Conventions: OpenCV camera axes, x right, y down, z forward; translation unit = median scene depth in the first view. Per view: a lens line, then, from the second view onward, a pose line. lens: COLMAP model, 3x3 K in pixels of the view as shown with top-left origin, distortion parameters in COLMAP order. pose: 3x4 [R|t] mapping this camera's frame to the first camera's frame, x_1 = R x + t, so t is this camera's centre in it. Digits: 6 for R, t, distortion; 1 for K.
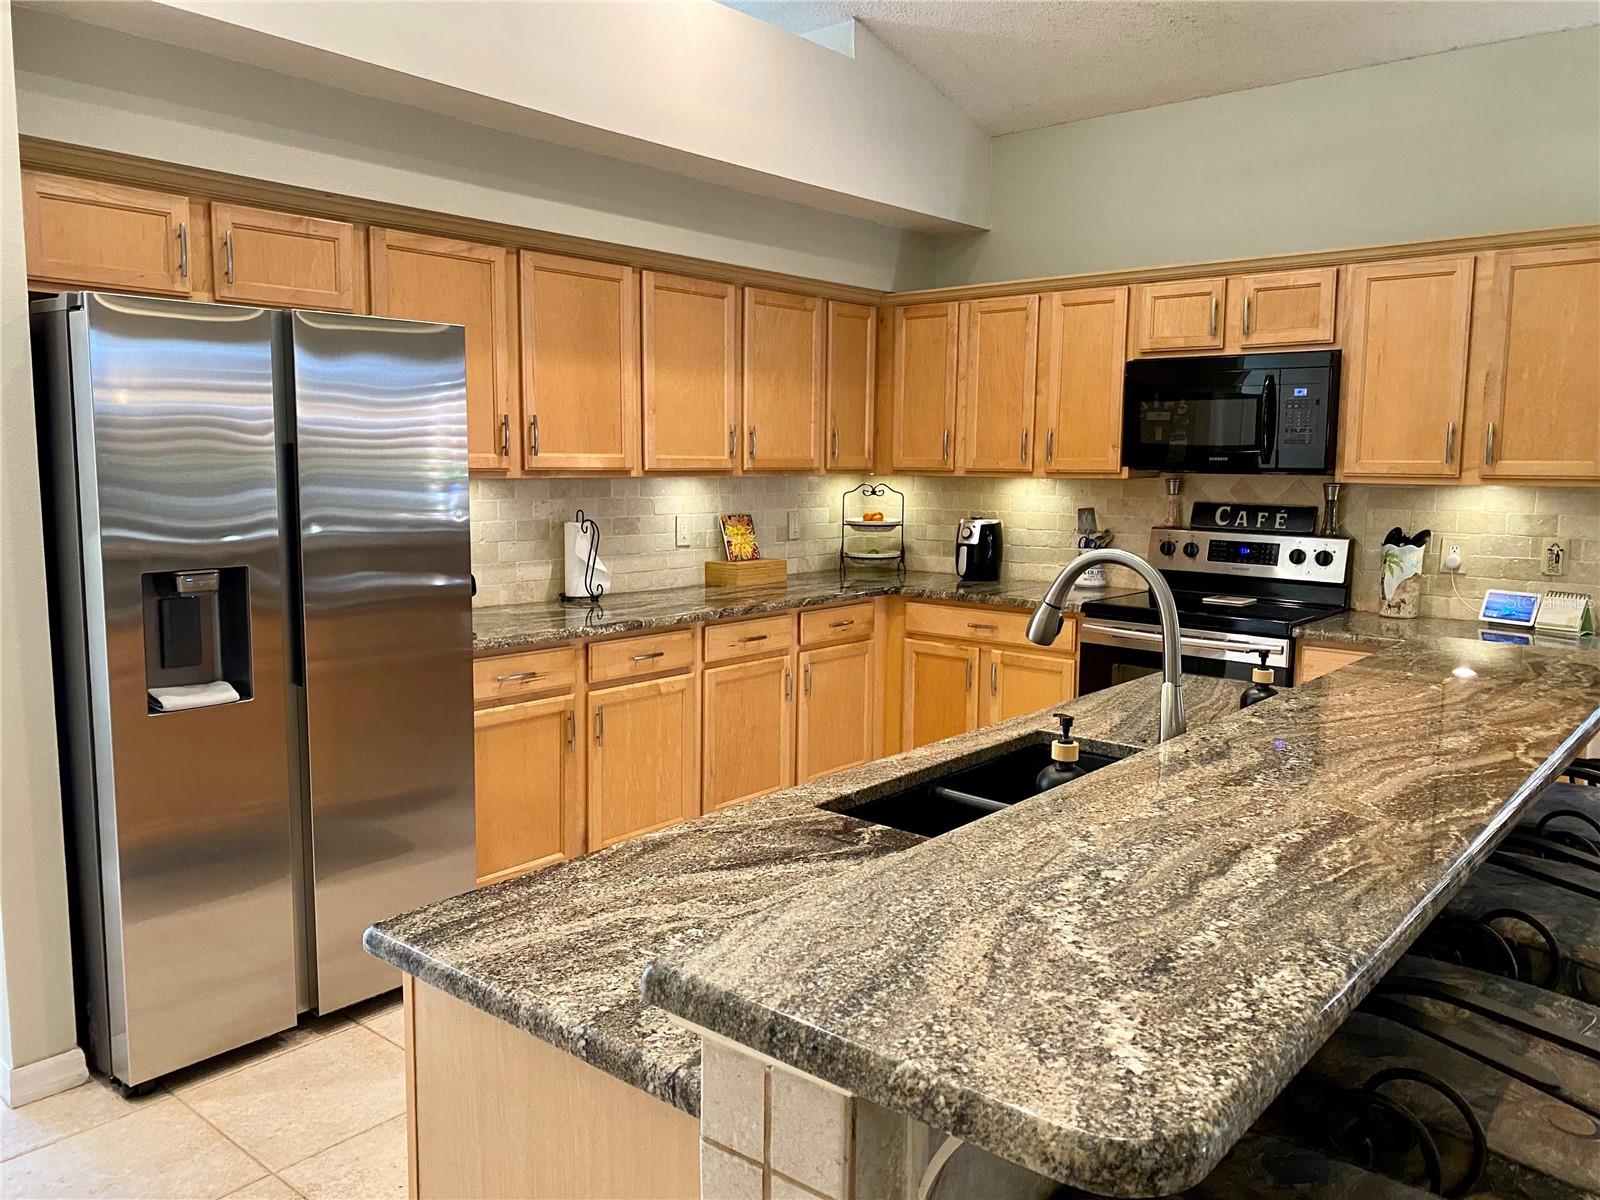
lens RADIAL K [[1198.3, 0, 800.0], [0, 1198.3, 600.0], [0, 0, 1]] dist [0.076808, -0.172707]
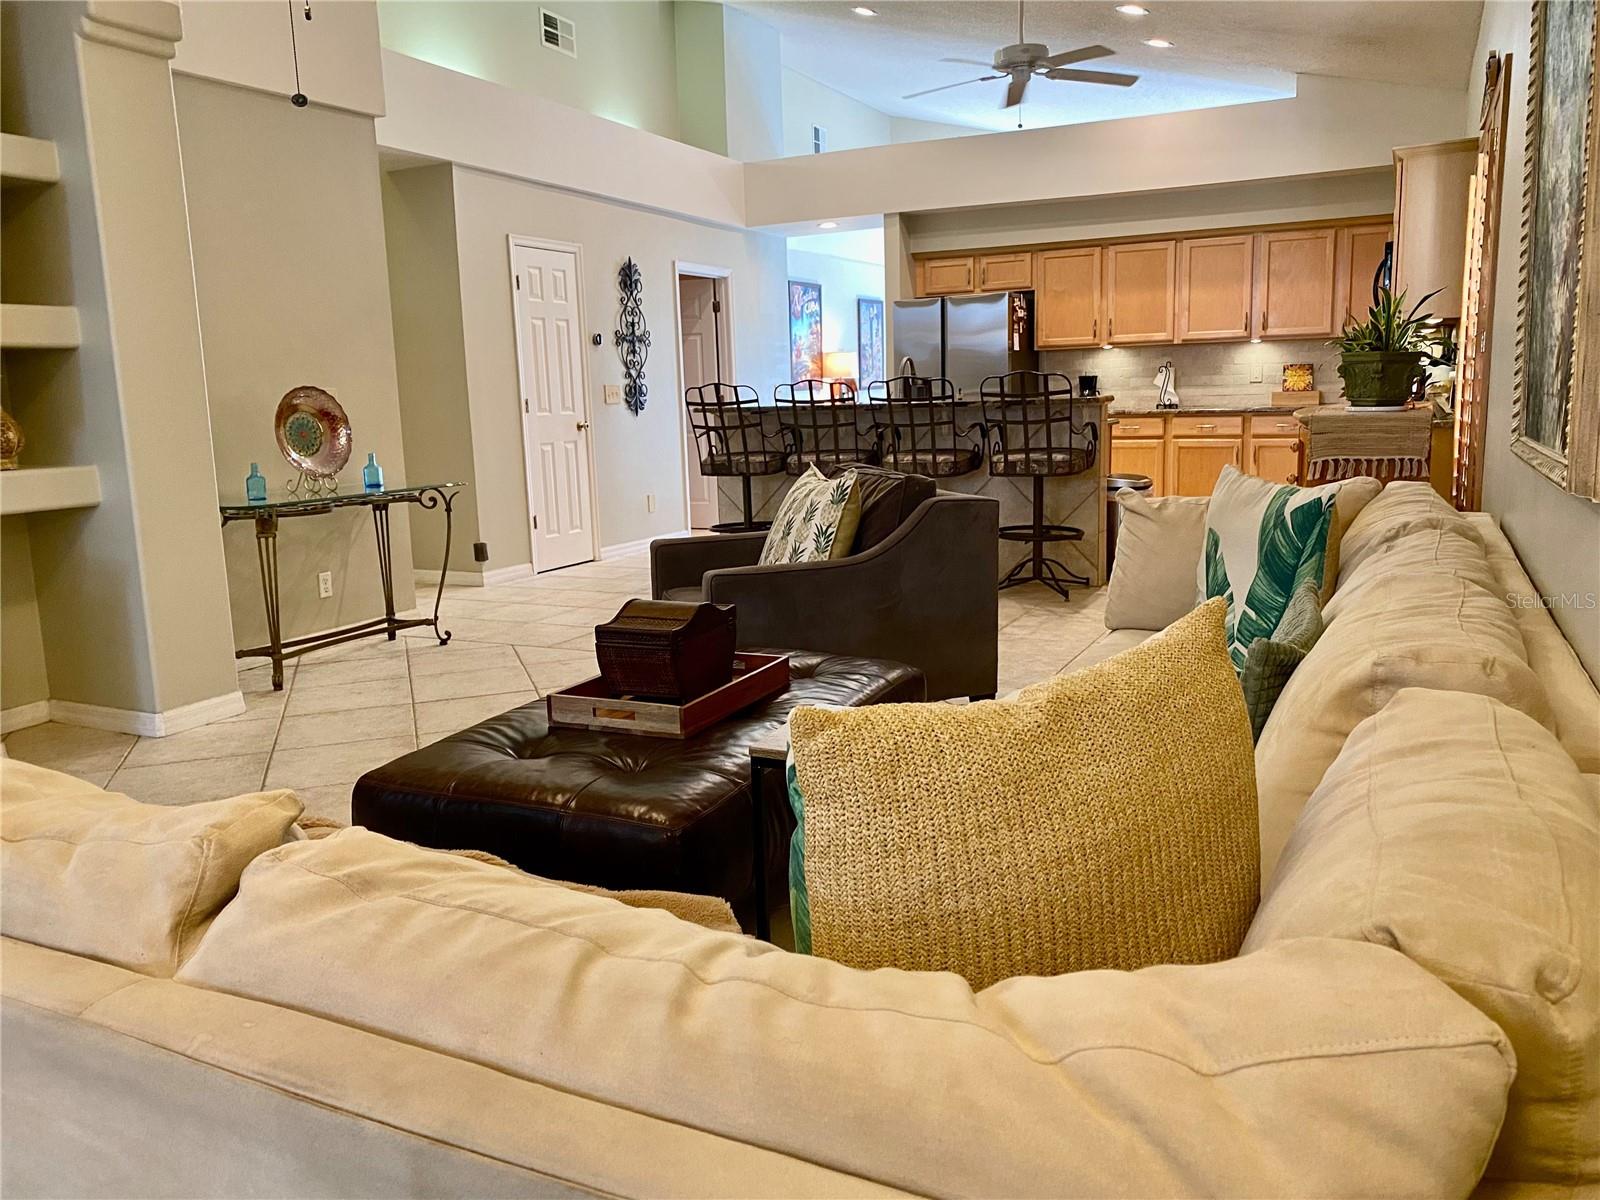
lens RADIAL K [[1220.8, 0, 800.0], [0, 1220.8, 600.0], [0, 0, 1]] dist [0.038561, -0.064275]
pose [[0.254473, 0.152086, -0.955046, 1.723442], [-0.082304, 0.987380, 0.135305, 0.095694], [0.963571, 0.044172, 0.263779, -0.137104]]
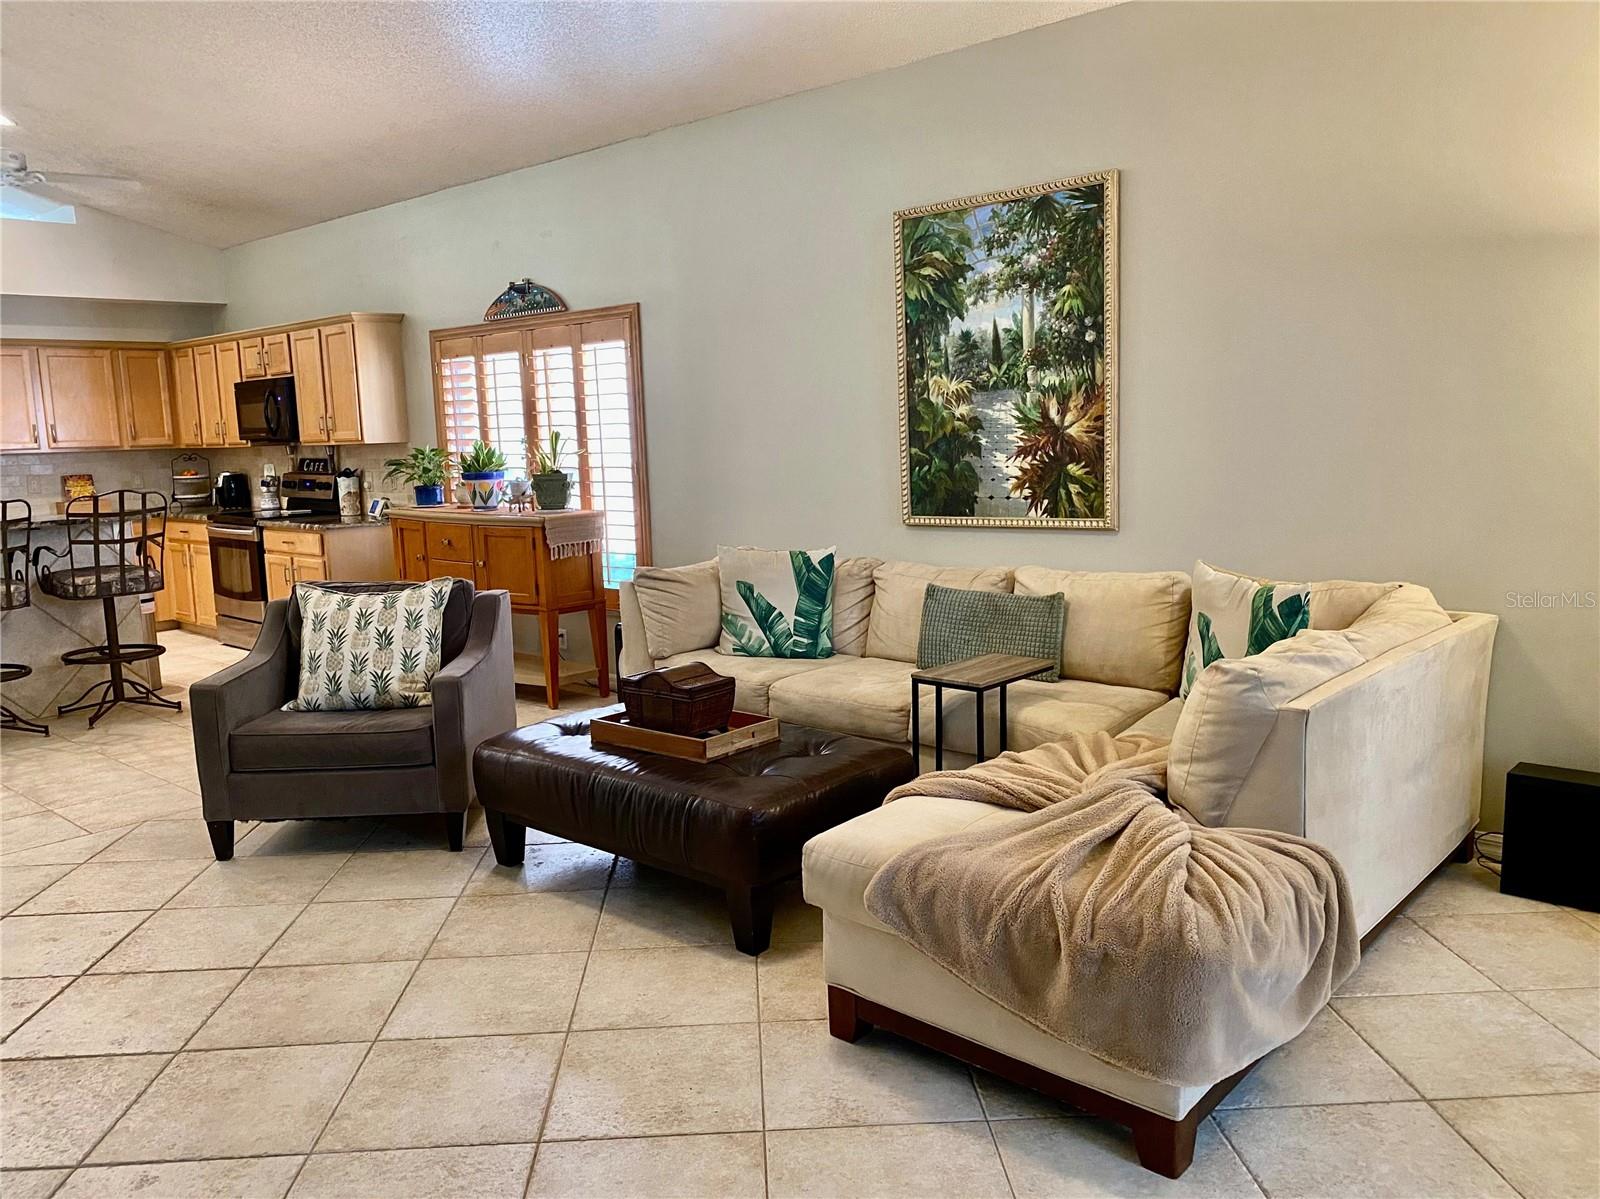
lens RADIAL K [[1216.5, 0, 800.0], [0, 1216.5, 599.5], [0, 0, 1]] dist [0.071547, -0.128169]
pose [[0.999177, -0.033145, -0.023382, 1.204774], [0.033638, 0.999213, 0.021037, 0.125528], [0.022666, -0.021806, 0.999505, -0.883387]]
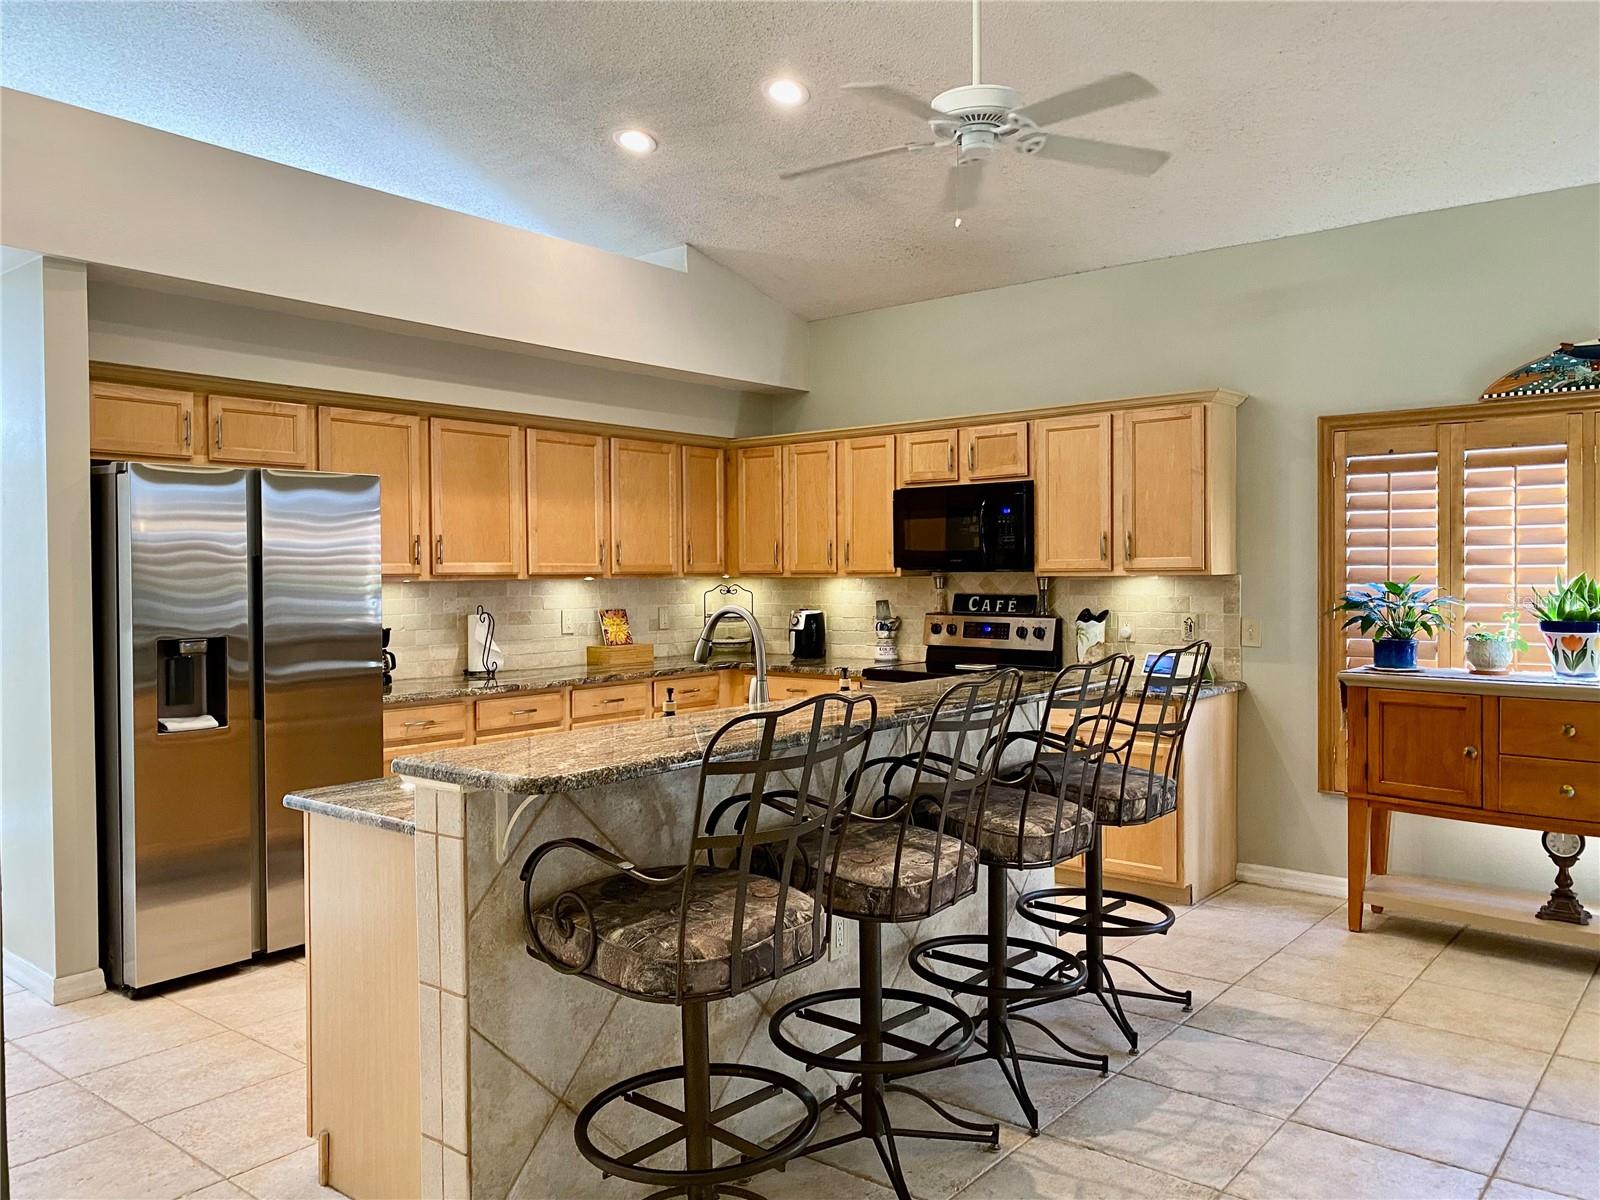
lens RADIAL K [[1195.3, 0, 816.0], [0, 1195.3, 588.4], [0, 0, 1]] dist [0.074784, -0.189156]
pose [[0.999348, -0.015051, 0.032817, 0.143409], [0.018382, 0.994441, -0.103680, 0.050363], [-0.031074, 0.104216, 0.994069, -0.325835]]
